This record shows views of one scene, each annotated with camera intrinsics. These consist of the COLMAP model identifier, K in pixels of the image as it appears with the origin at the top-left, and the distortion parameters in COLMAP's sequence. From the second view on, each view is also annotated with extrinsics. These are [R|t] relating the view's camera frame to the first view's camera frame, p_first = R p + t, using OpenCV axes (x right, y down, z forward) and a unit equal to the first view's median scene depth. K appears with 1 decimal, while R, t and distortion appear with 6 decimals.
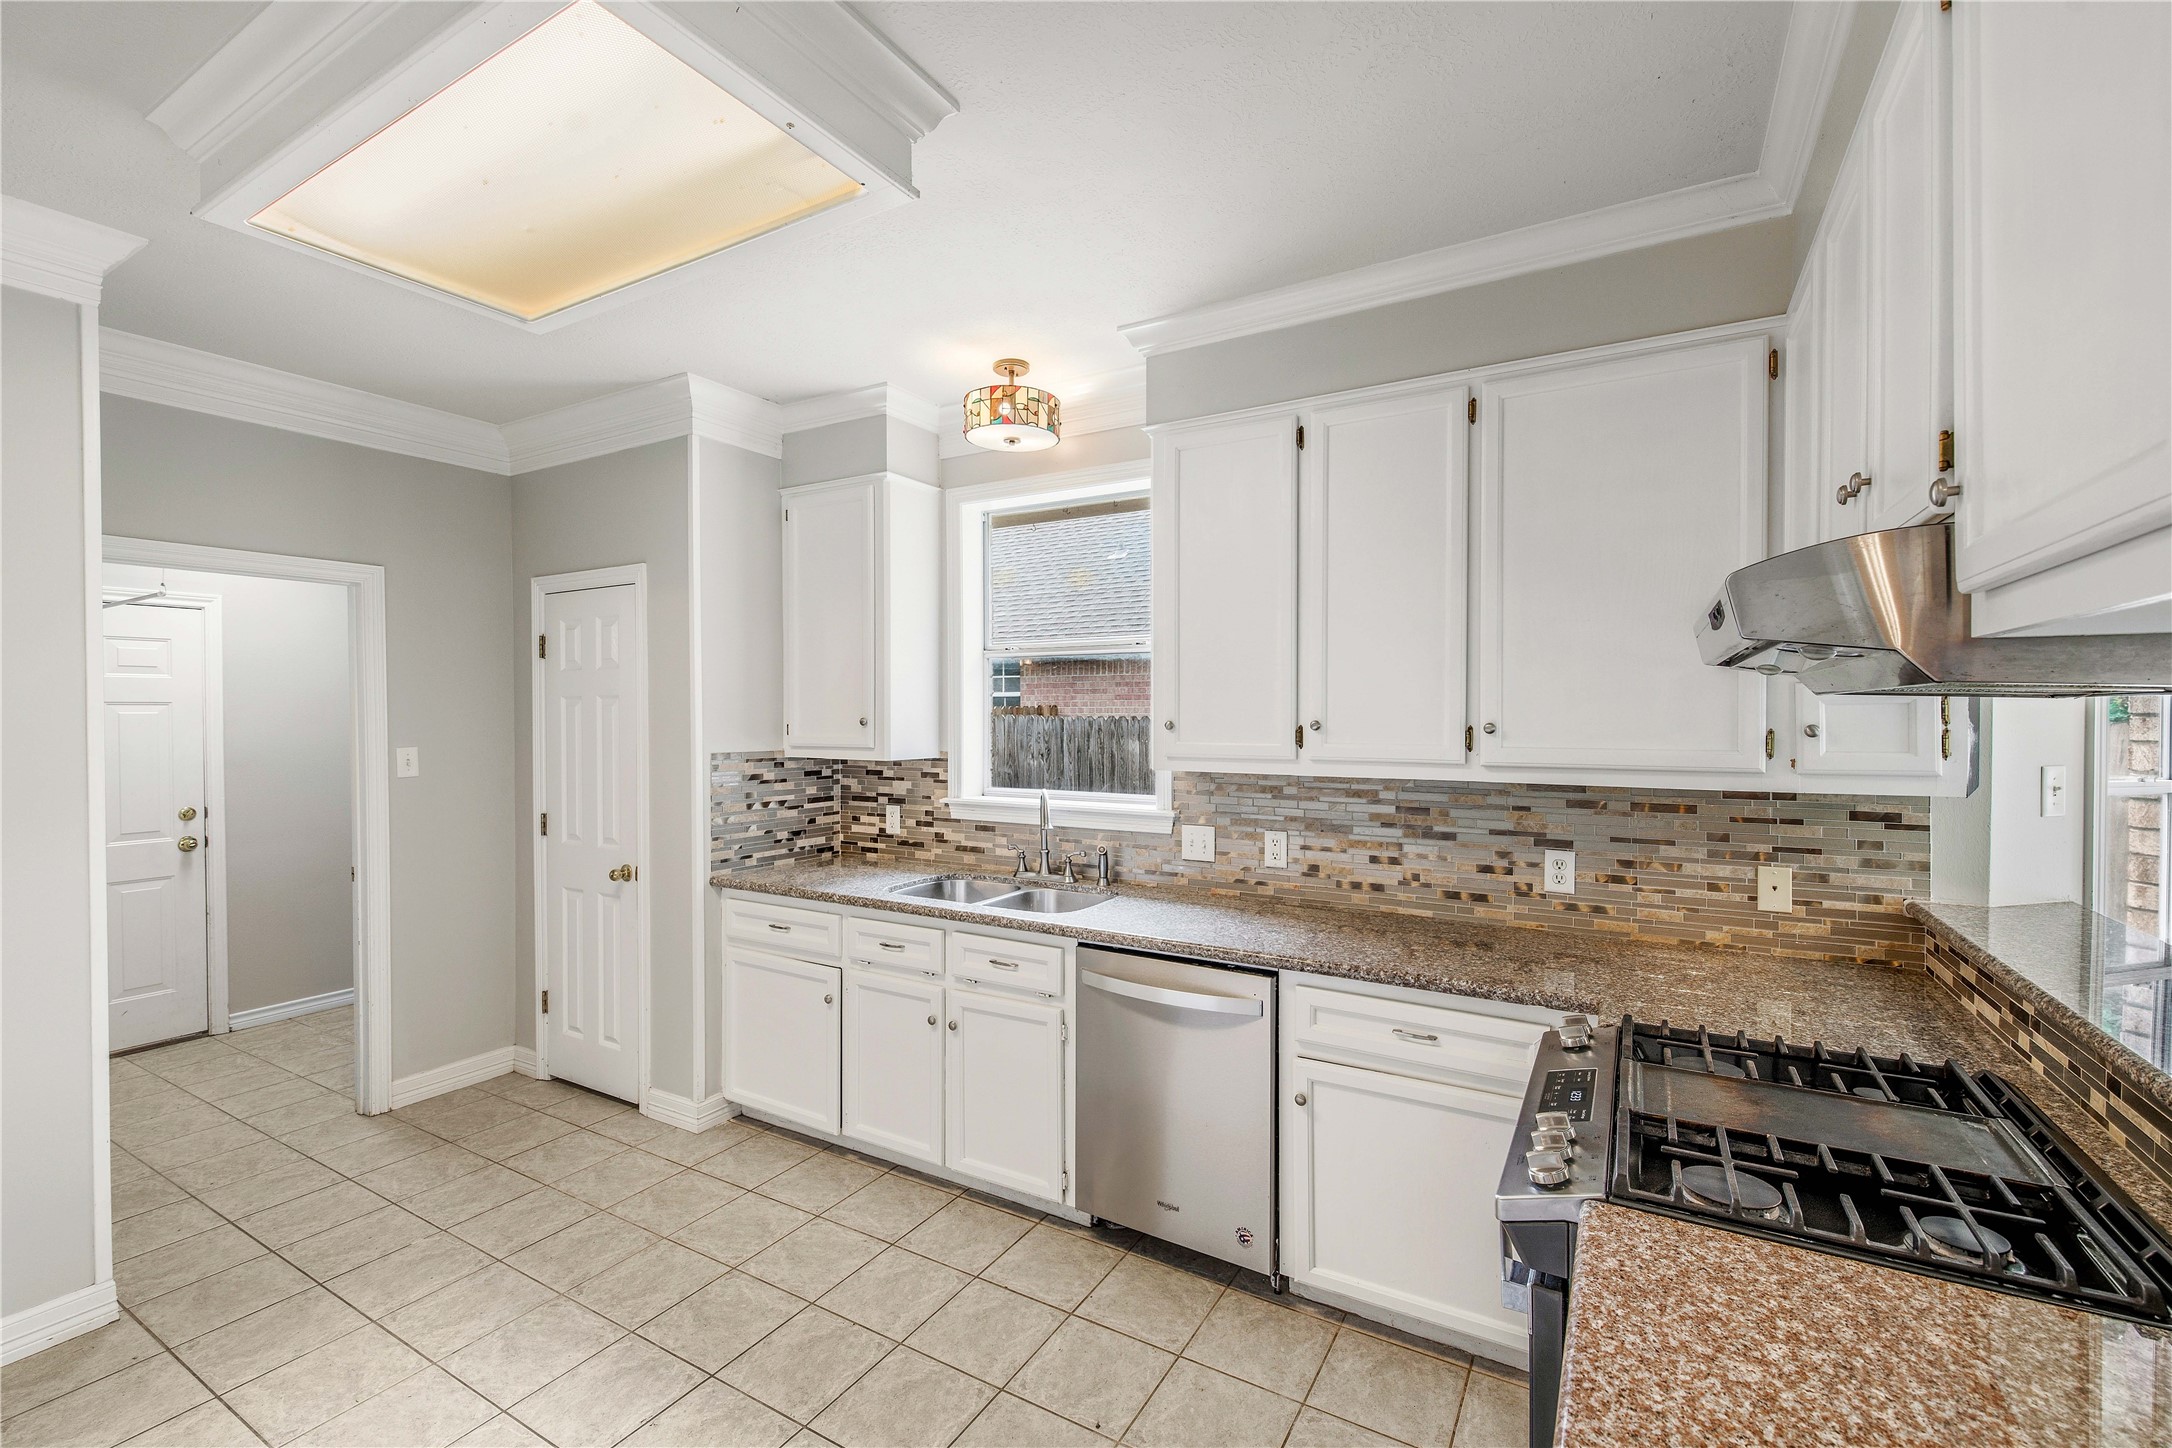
lens RADIAL K [[932.9, 0, 1074.0], [0, 932.9, 718.4], [0, 0, 1]] dist [0.009651, -0.001574]
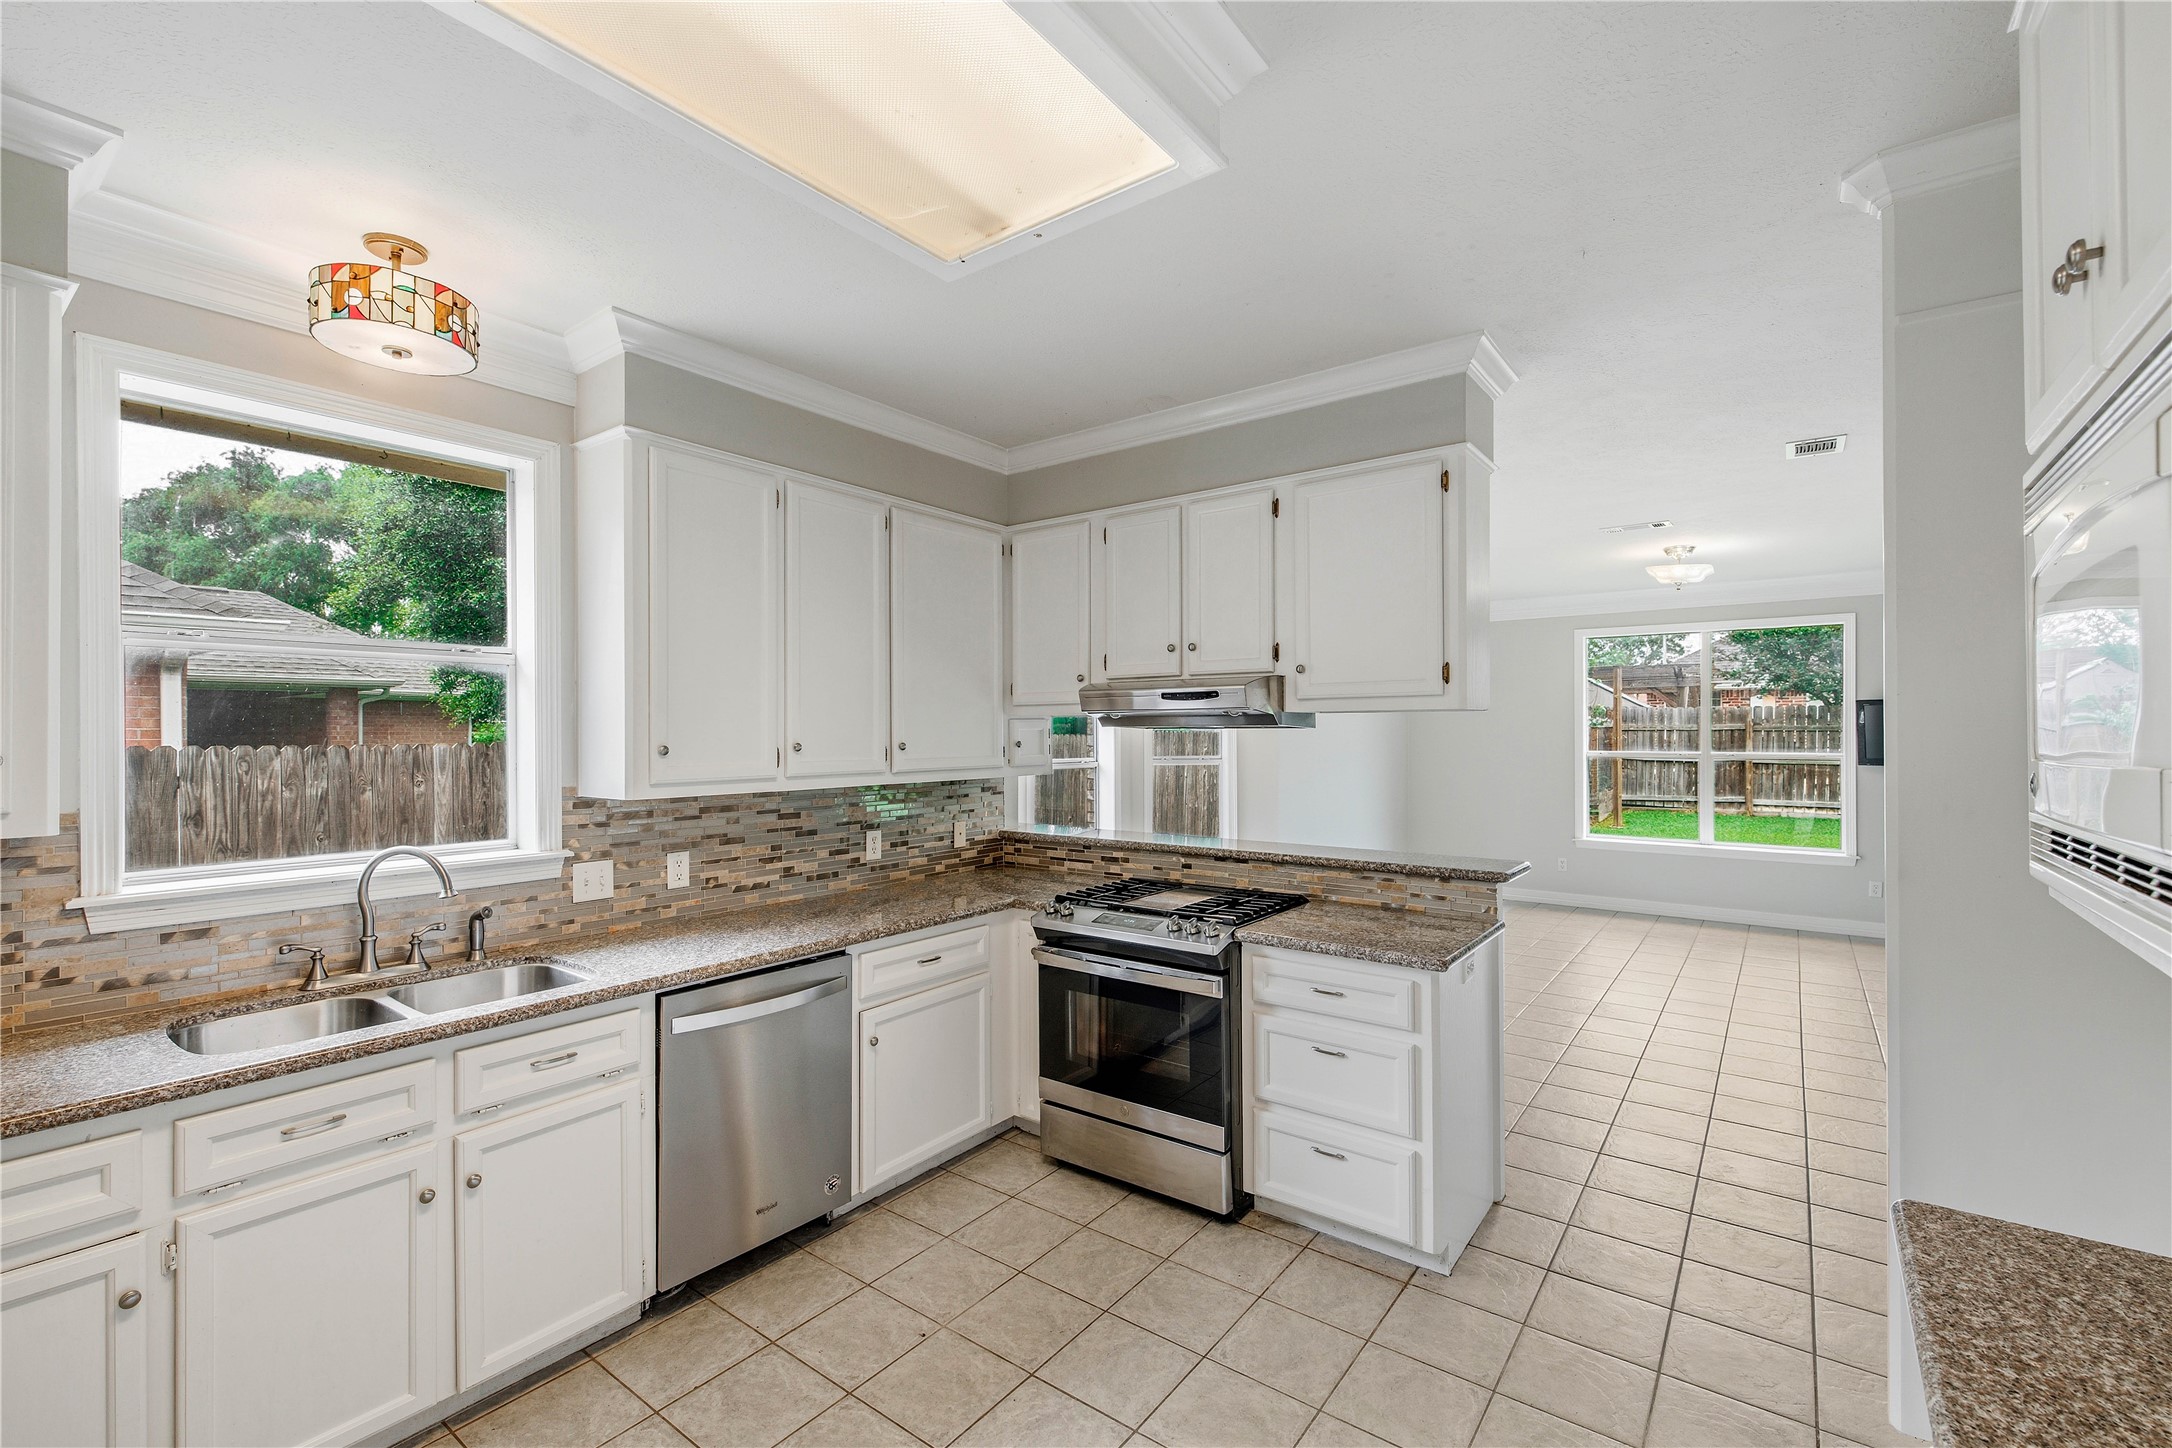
lens RADIAL K [[932.9, 0, 1072.9], [0, 932.9, 735.0], [0, 0, 1]] dist [0.009651, -0.001574]
pose [[0.116257, -0.002492, 0.993216, -0.863604], [0.012287, 0.999924, 0.001071, -0.005200], [-0.993143, 0.012079, 0.116279, 0.508789]]
